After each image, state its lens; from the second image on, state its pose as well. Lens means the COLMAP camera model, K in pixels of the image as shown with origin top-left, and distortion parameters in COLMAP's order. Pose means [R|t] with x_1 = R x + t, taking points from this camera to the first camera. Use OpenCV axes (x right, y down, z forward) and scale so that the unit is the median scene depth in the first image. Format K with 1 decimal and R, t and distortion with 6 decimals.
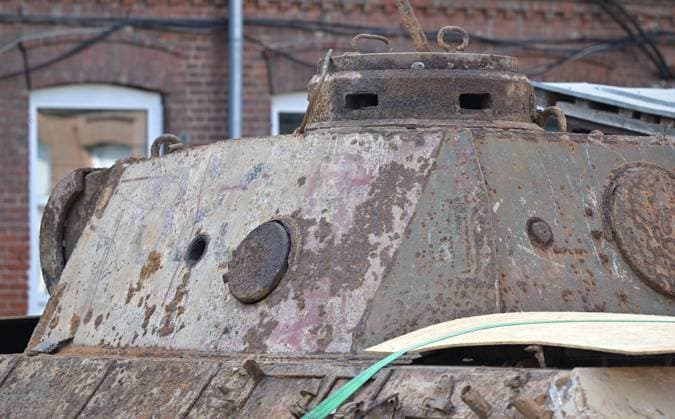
lens RADIAL K [[3035.9, 0, 337.5], [0, 3035.9, 209.5], [0, 0, 1]] dist [-0.038919, 0.039988]
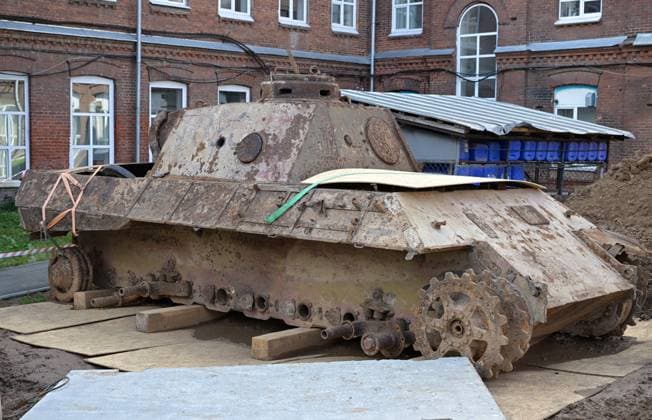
lens RADIAL K [[910.4, 0, 326.0], [0, 910.4, 210.0], [0, 0, 1]] dist [0.005337, -0.001047]
pose [[0.975677, 0.009012, 0.219026, -0.141372], [-0.030907, 0.994829, 0.096746, -0.009389], [-0.217022, -0.101162, 0.970911, 0.165581]]
